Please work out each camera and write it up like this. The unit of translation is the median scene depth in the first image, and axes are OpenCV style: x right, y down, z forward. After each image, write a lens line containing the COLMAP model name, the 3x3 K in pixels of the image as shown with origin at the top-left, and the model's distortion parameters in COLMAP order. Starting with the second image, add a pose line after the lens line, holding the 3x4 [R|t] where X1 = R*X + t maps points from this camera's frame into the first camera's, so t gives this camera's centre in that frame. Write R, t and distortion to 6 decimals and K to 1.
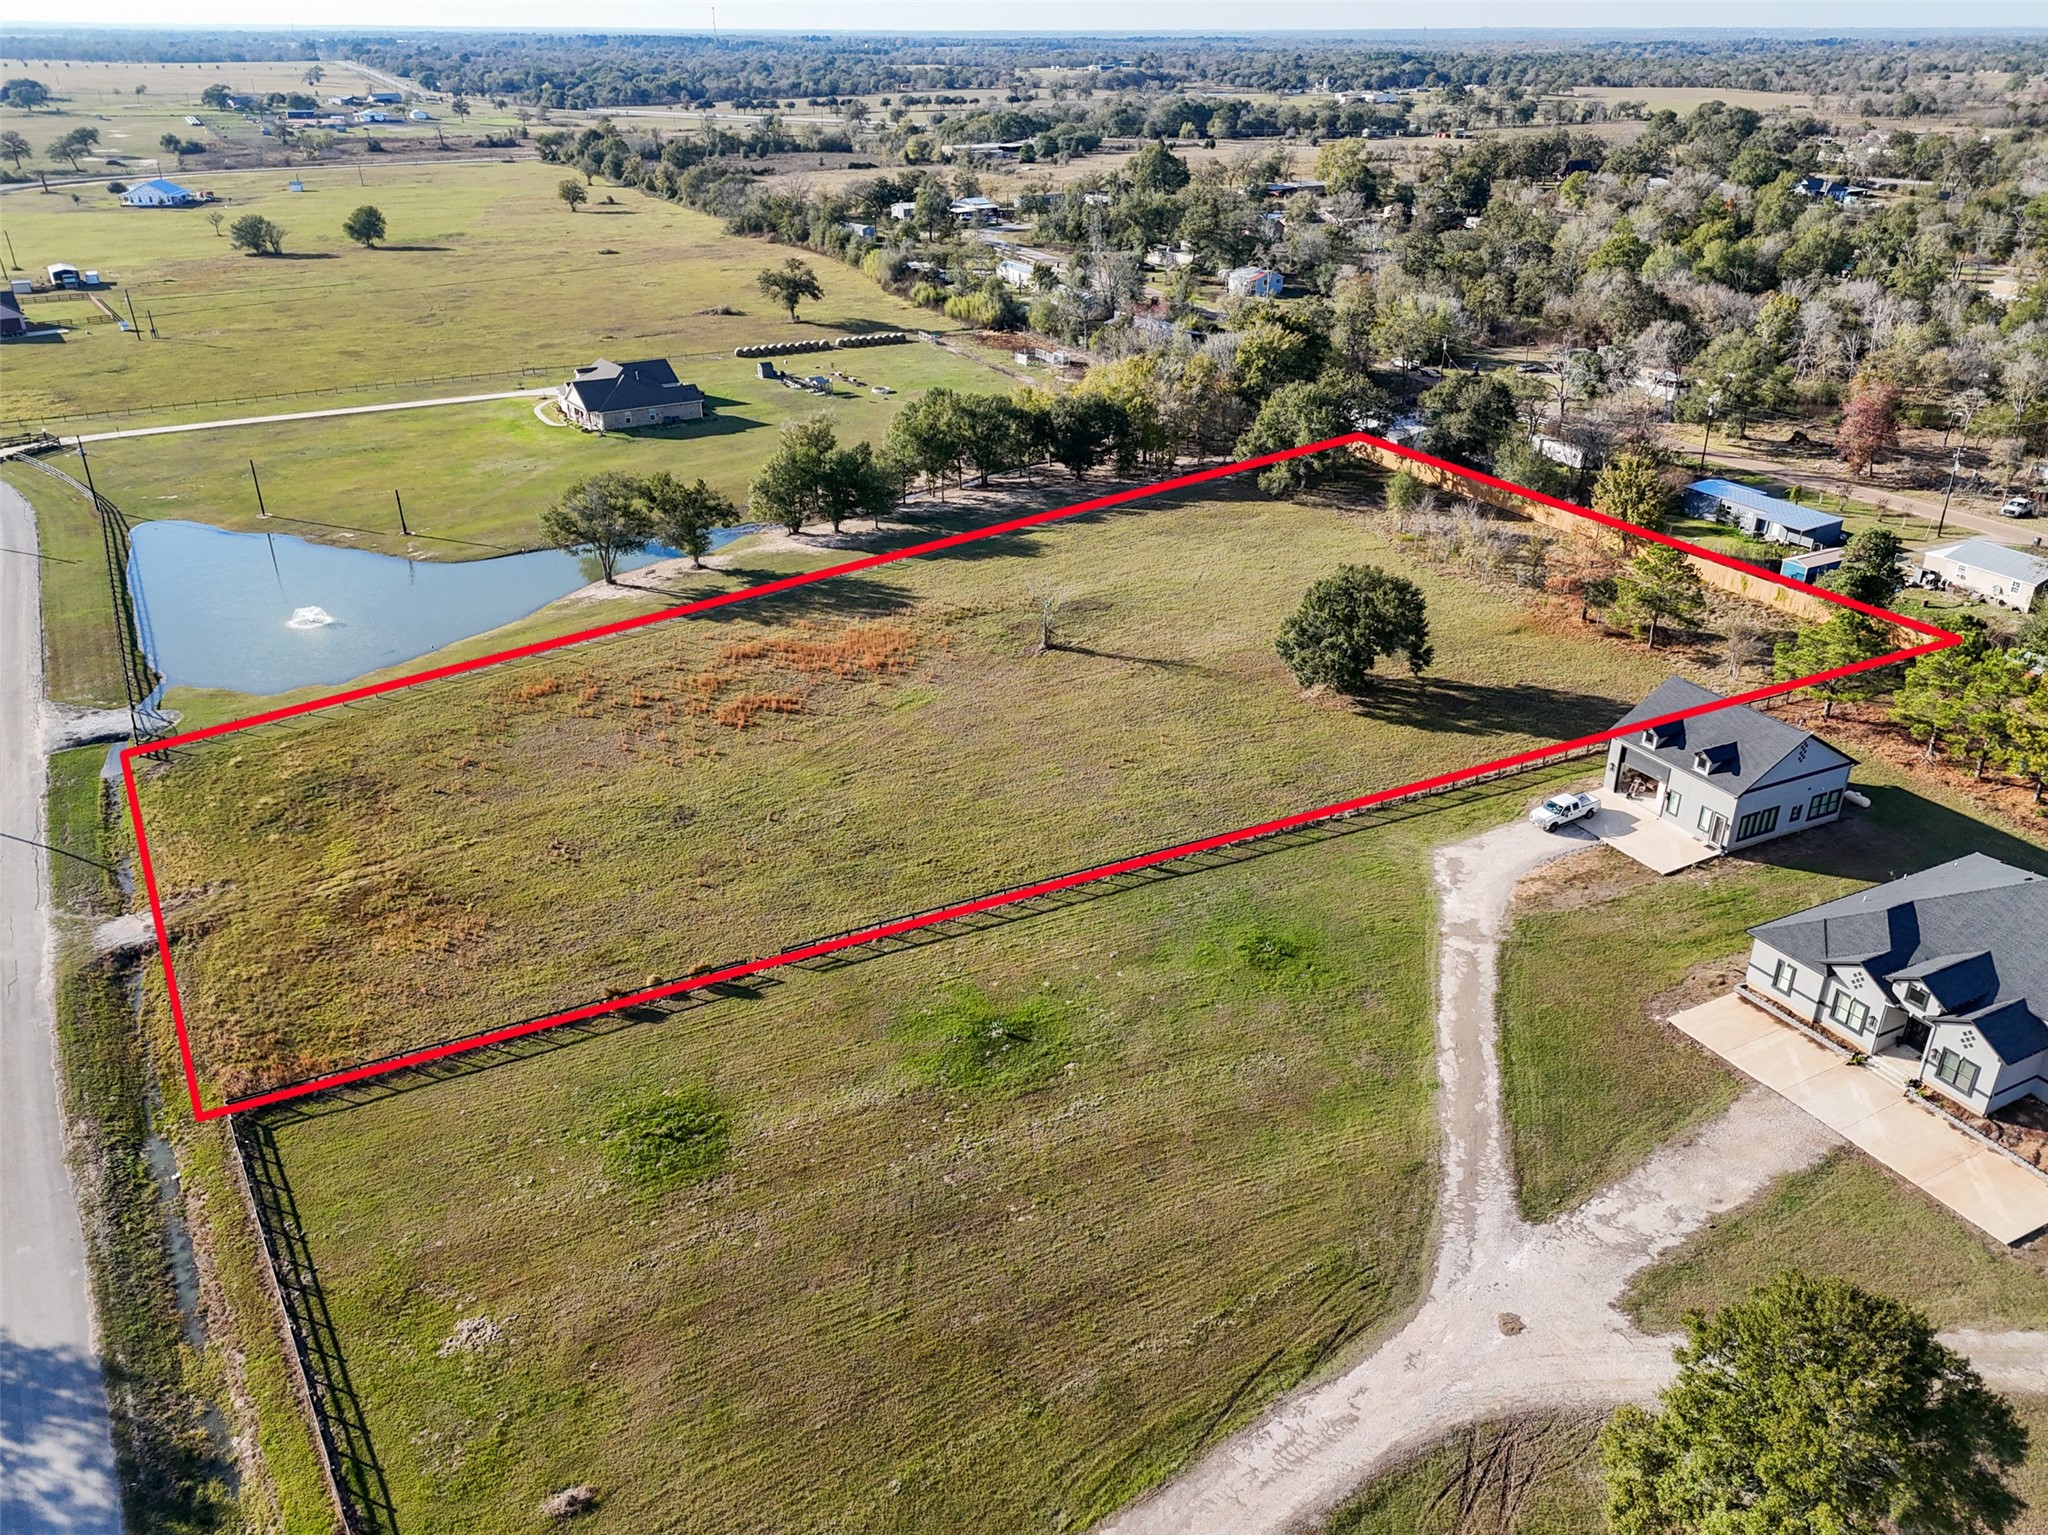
lens RADIAL K [[1501.4, 0, 1023.3], [0, 1501.4, 764.8], [0, 0, 1]] dist [0.073517, -0.063399]
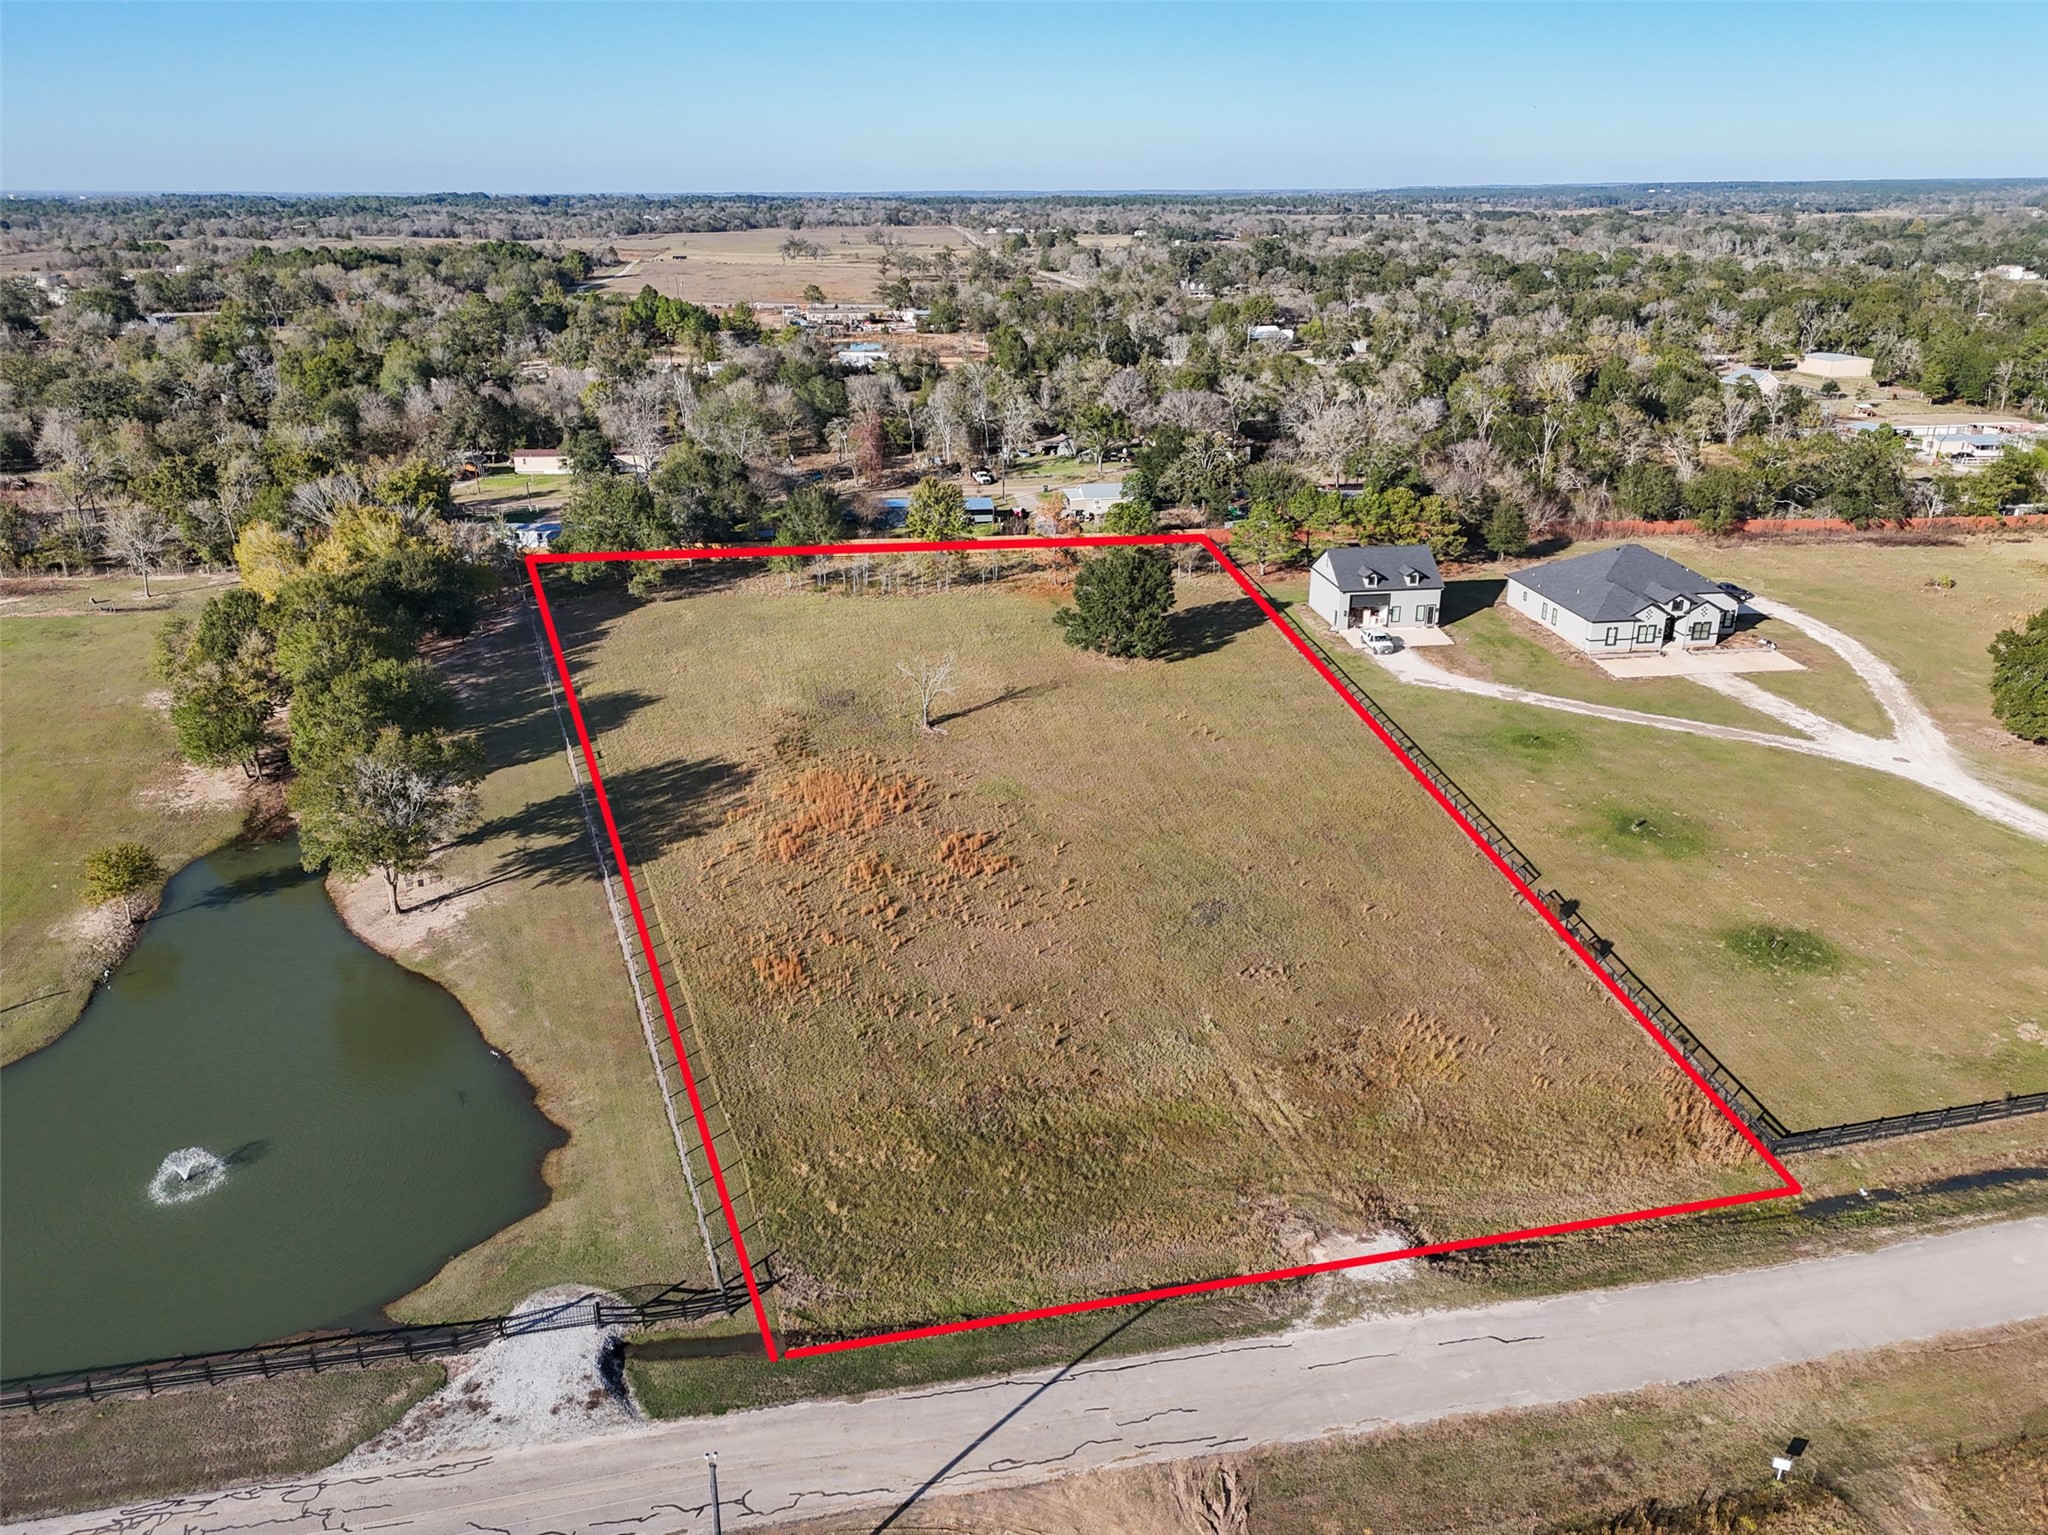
lens RADIAL K [[1501.4, 0, 1024.8], [0, 1501.4, 768.7], [0, 0, 1]] dist [0.073517, -0.063399]
pose [[0.334048, -0.339574, 0.879262, -0.842089], [0.414795, 0.890623, 0.186373, -0.211921], [-0.846379, 0.302456, 0.438364, 0.528131]]
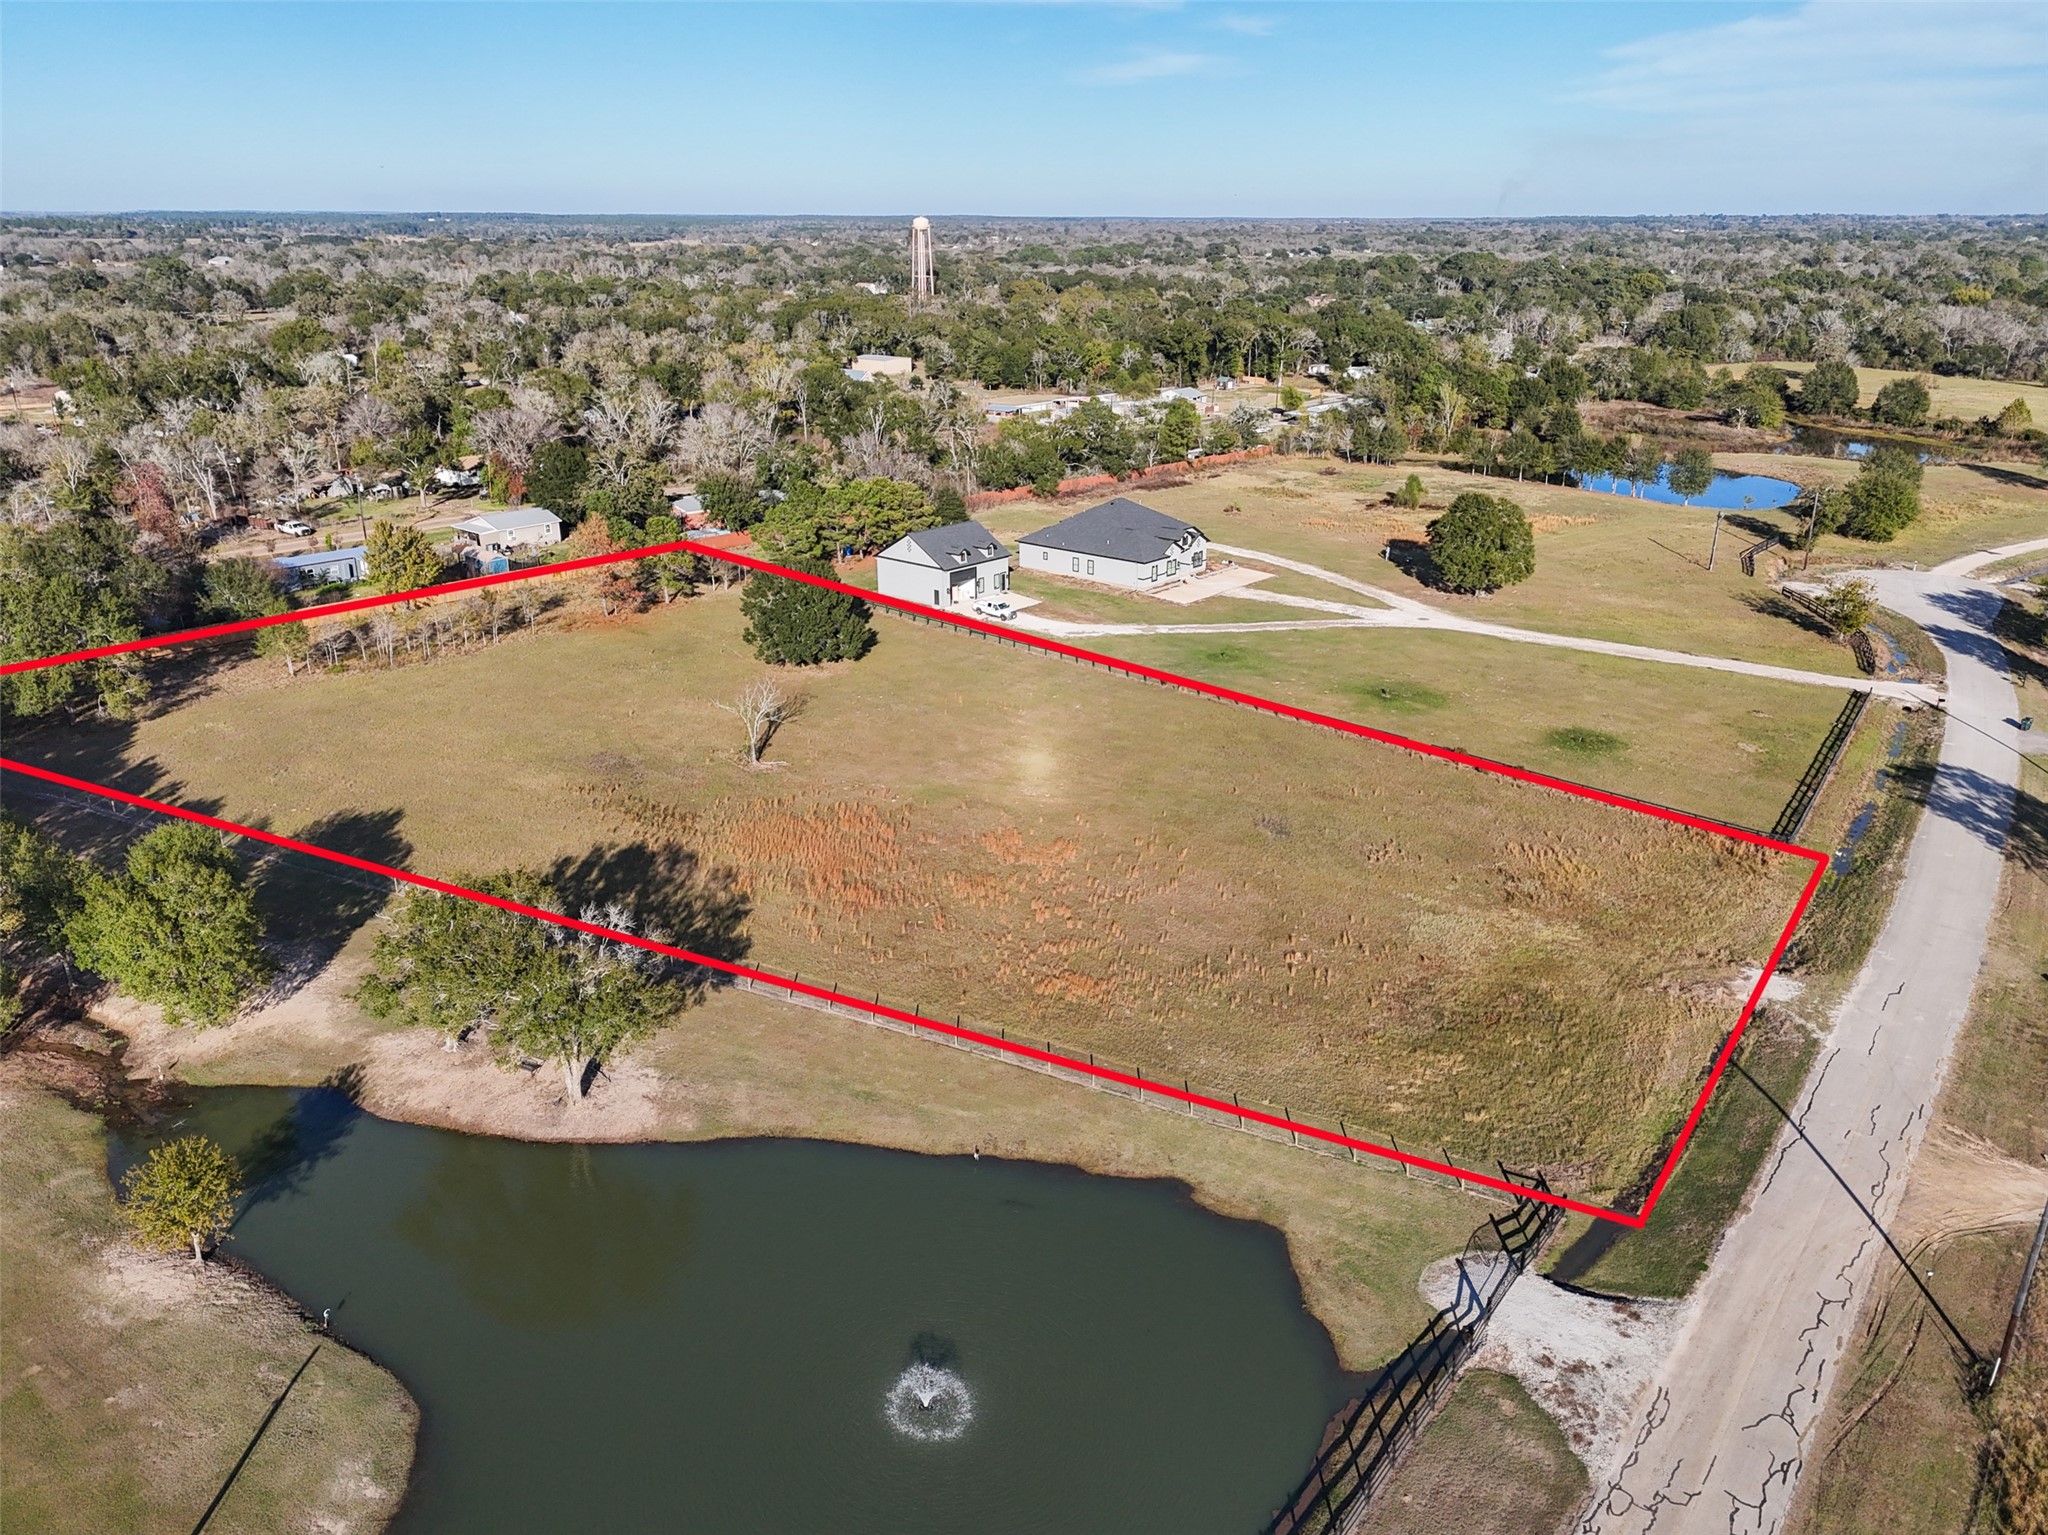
lens RADIAL K [[1501.4, 0, 1020.6], [0, 1501.4, 779.4], [0, 0, 1]] dist [0.073517, -0.063399]
pose [[-0.384216, -0.323237, 0.864810, -0.829125], [0.401377, 0.785074, 0.471758, -0.433810], [-0.831429, 0.528371, -0.171898, 1.036914]]
